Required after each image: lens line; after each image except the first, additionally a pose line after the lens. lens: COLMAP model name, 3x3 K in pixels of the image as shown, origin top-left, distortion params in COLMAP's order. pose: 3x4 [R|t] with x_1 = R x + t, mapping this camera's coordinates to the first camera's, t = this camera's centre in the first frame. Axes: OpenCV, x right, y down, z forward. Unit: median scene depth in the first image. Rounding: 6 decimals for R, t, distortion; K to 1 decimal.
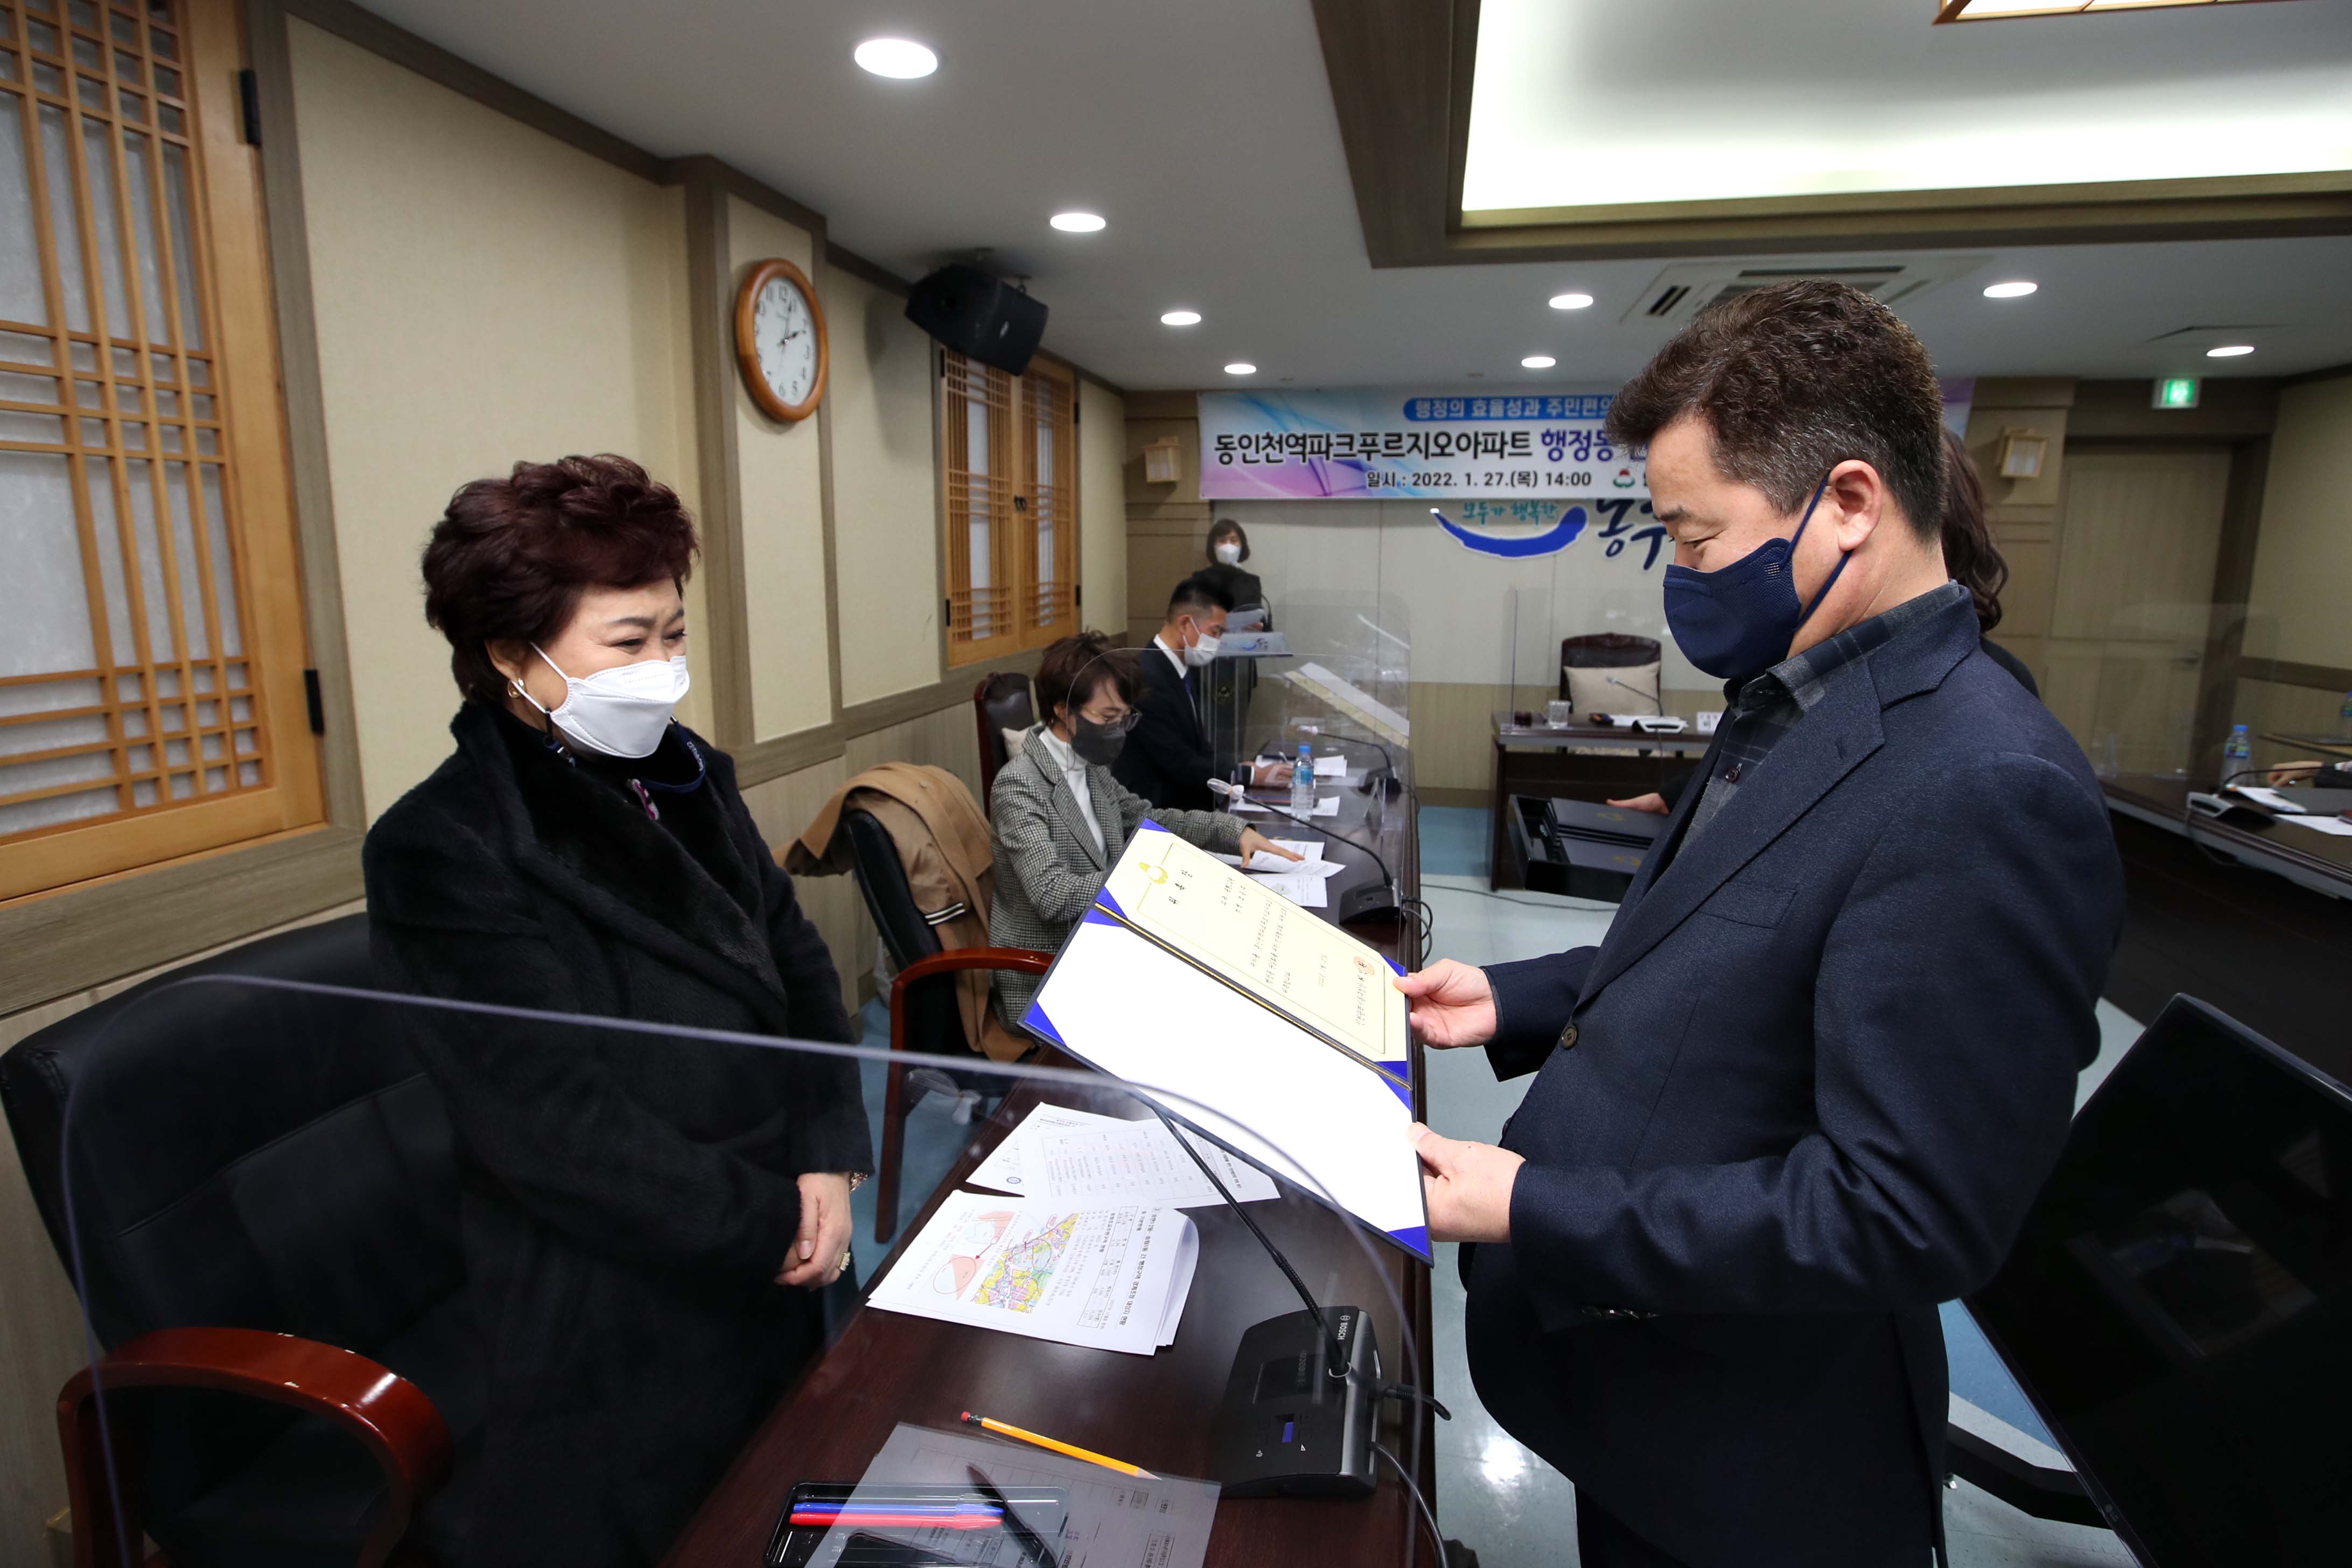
lens RADIAL K [[1109.6, 0, 1188.6], [0, 1109.6, 737.9], [0, 0, 1]] dist [-0.063401, 0.026552]
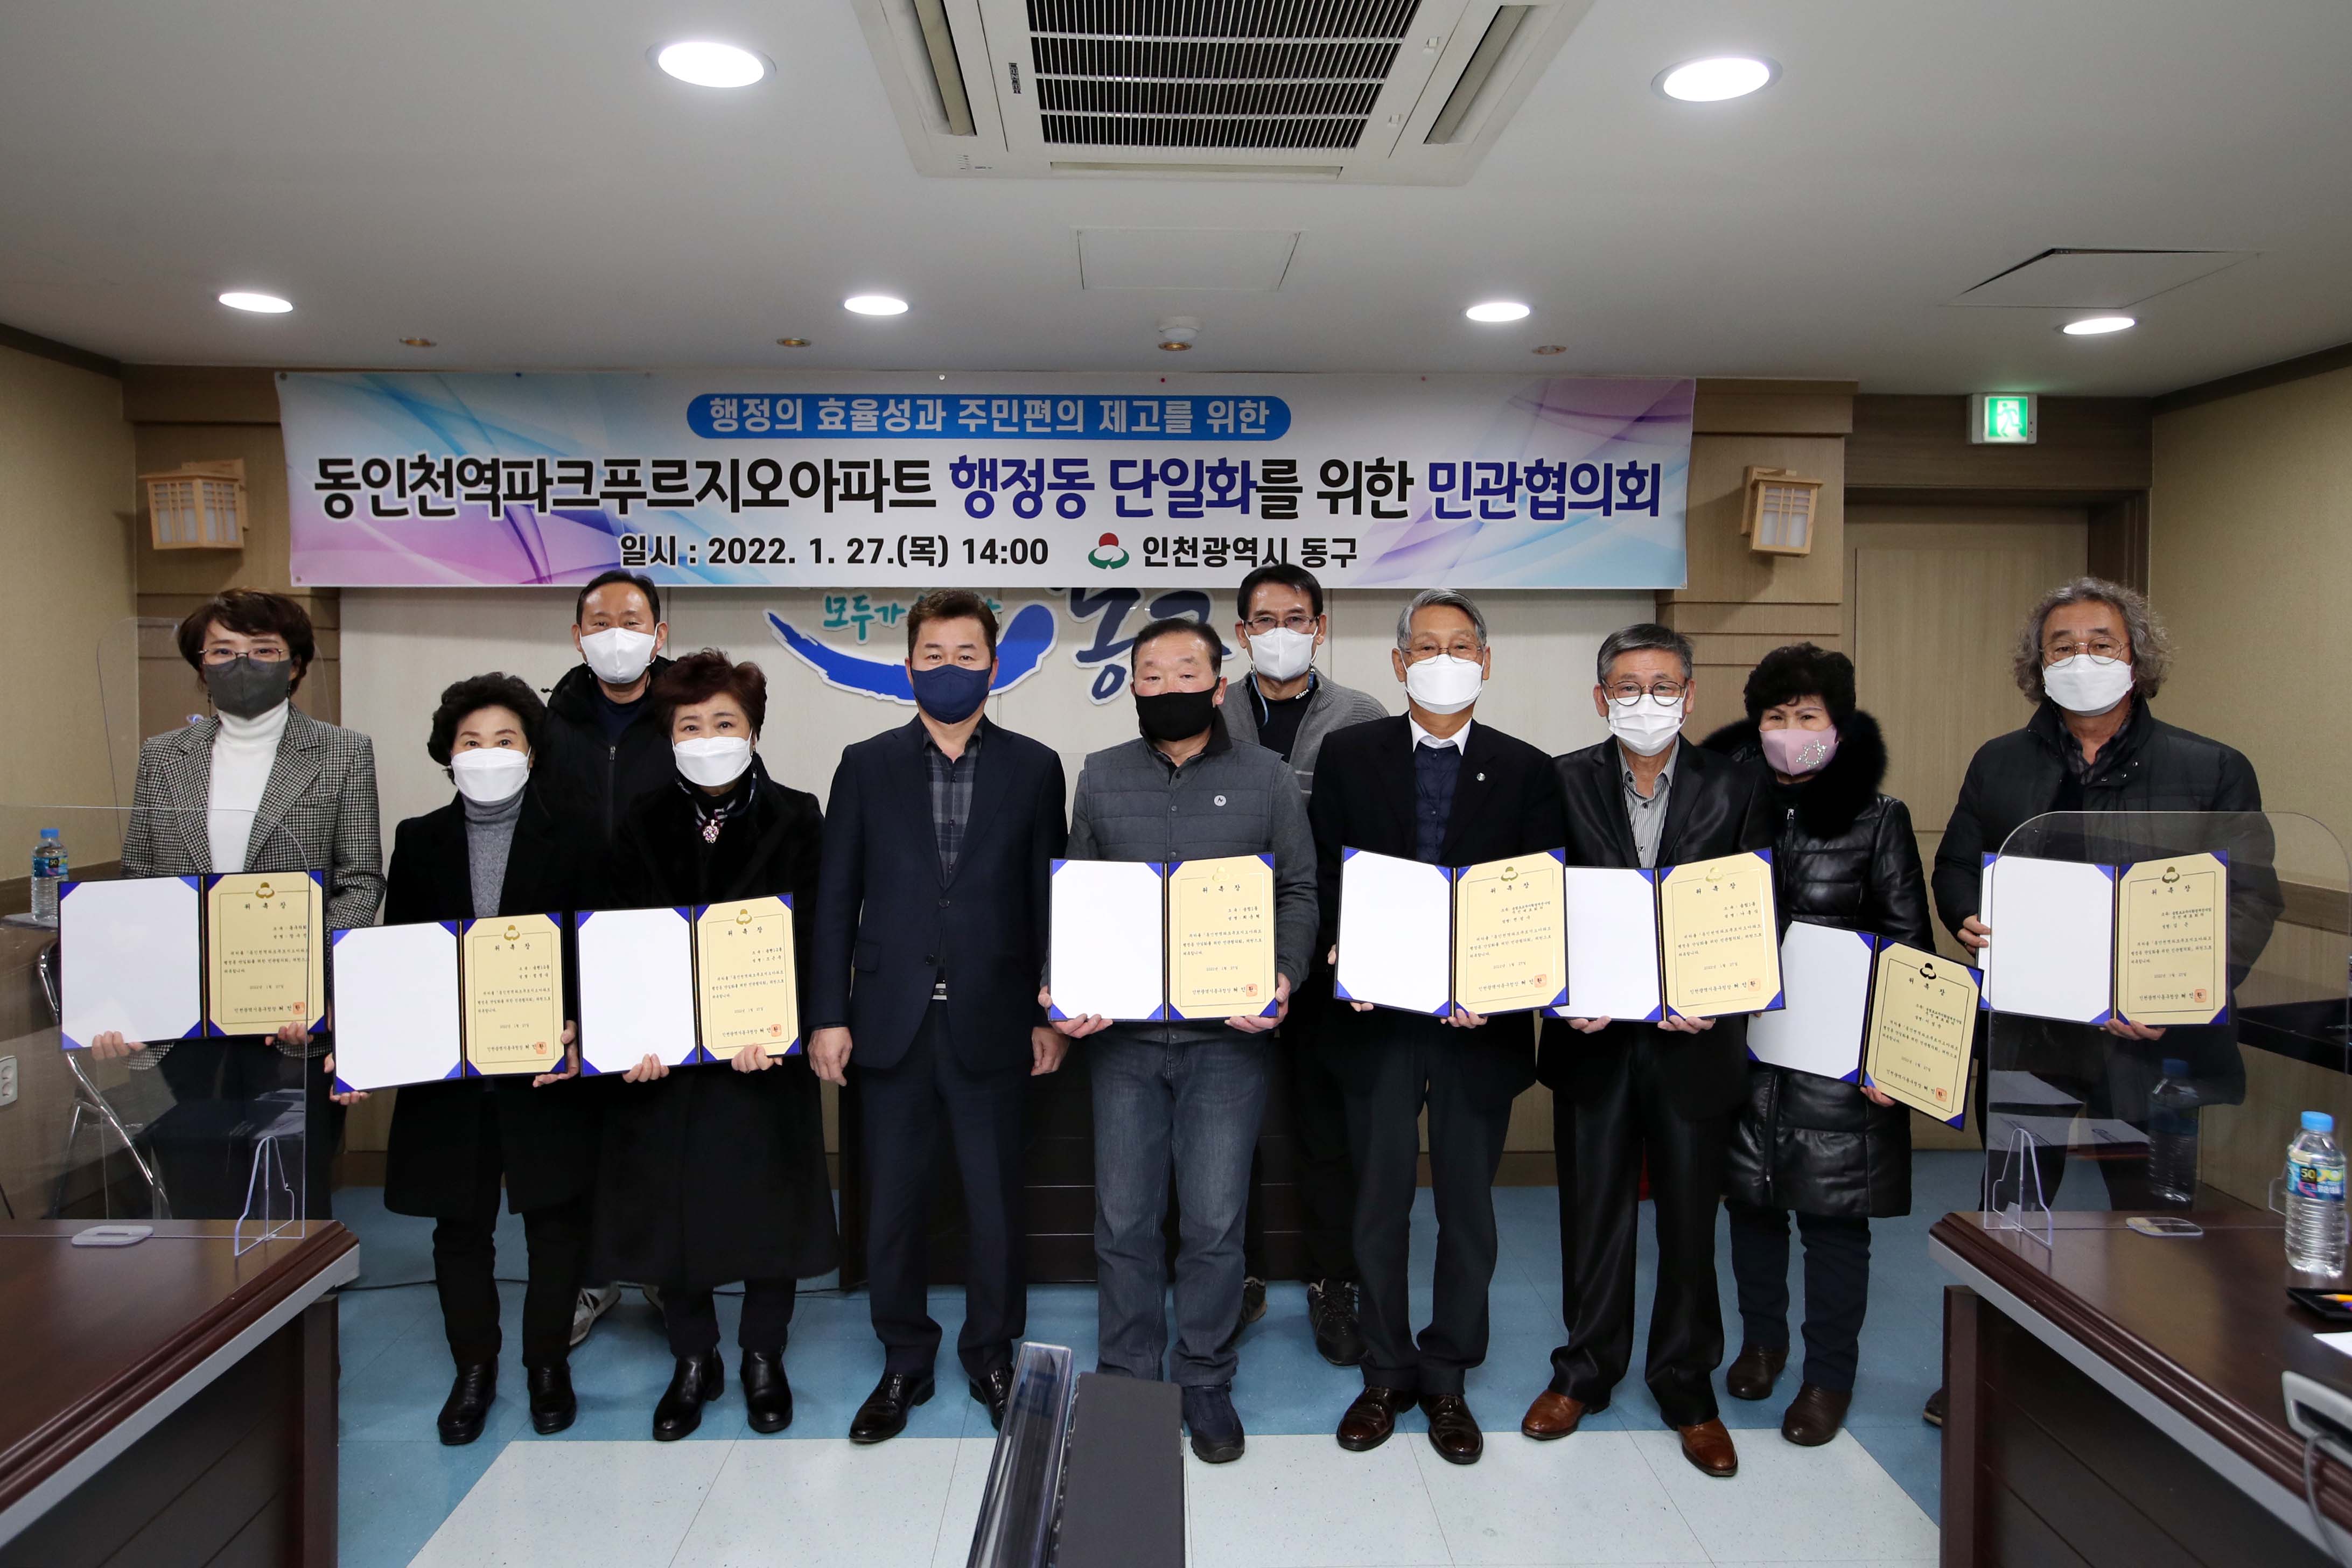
lens RADIAL K [[1469.6, 0, 1163.9], [0, 1469.6, 708.9], [0, 0, 1]] dist [-0.095435, 0.108925]
pose [[0.972191, -0.005126, 0.234133, 0.254289], [0.037981, 0.989976, -0.136035, -0.064325], [-0.231088, 0.141145, 0.962640, 0.324173]]
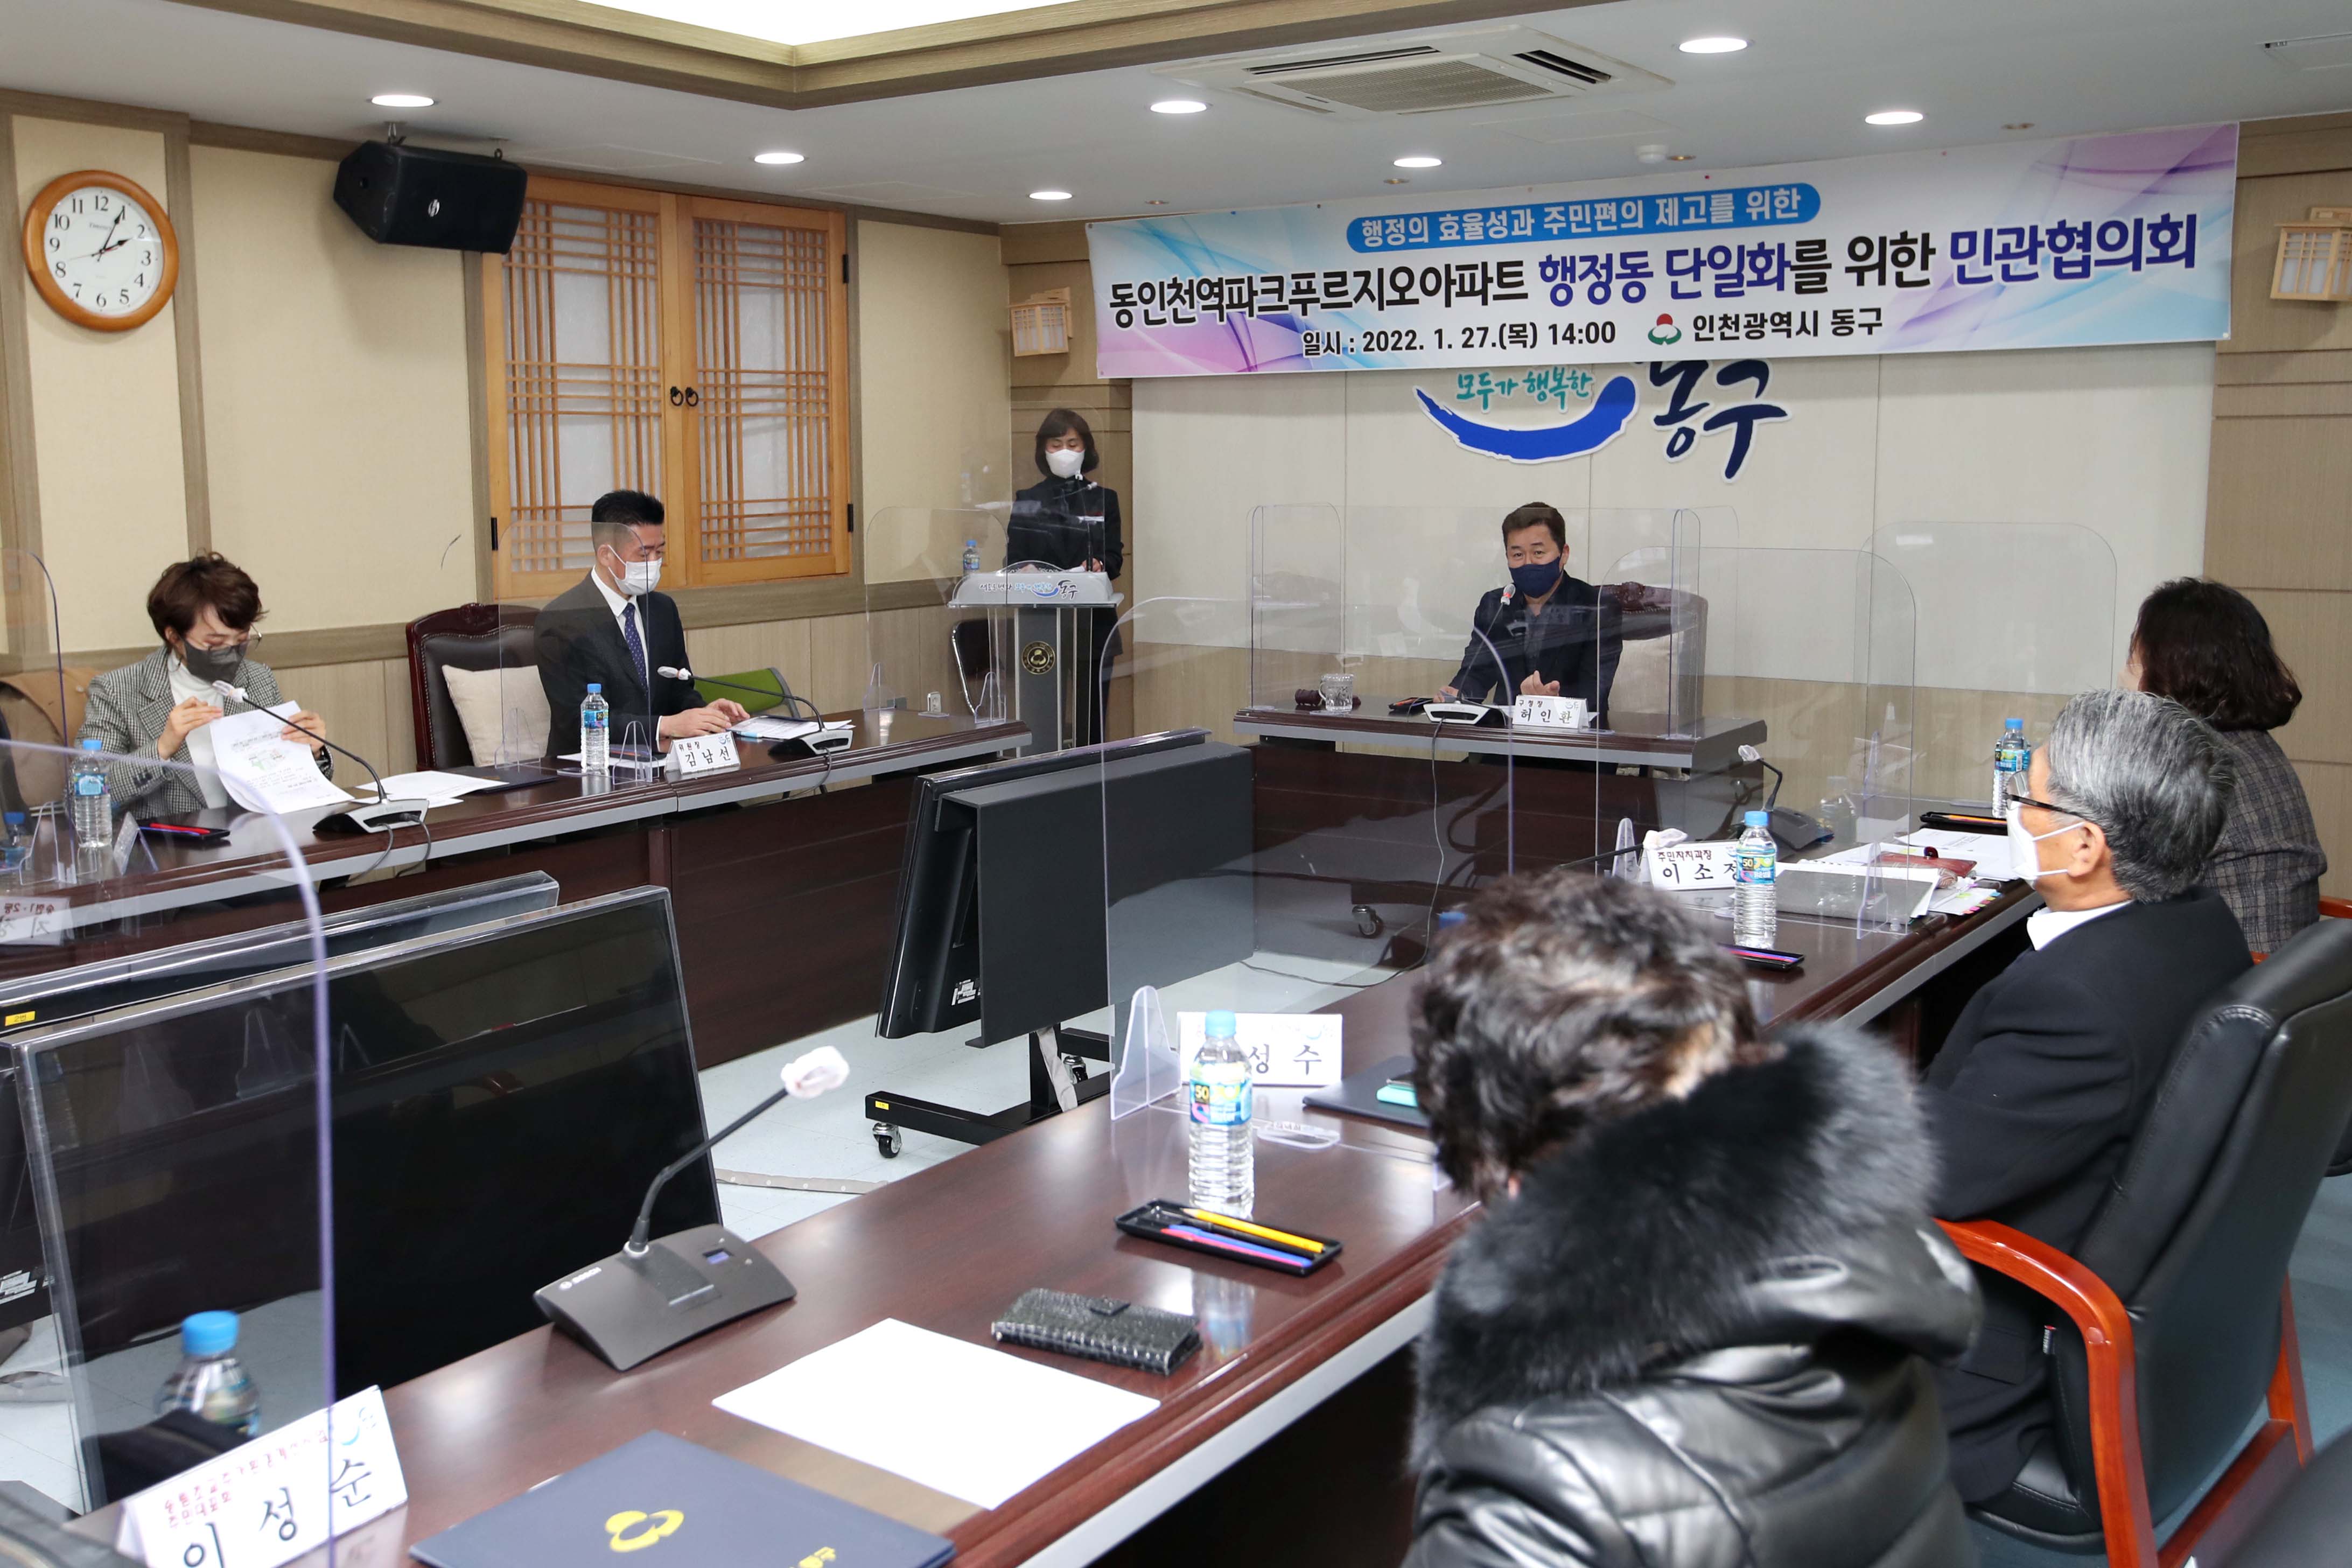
lens RADIAL K [[2075.0, 0, 1155.7], [0, 2075.0, 687.9], [0, 0, 1]] dist [-0.002754, 0.059662]
pose [[0.924221, 0.035134, -0.380239, 0.573488], [-0.054571, 0.997690, -0.040455, 0.025652], [0.377939, 0.058139, 0.924003, -0.165911]]
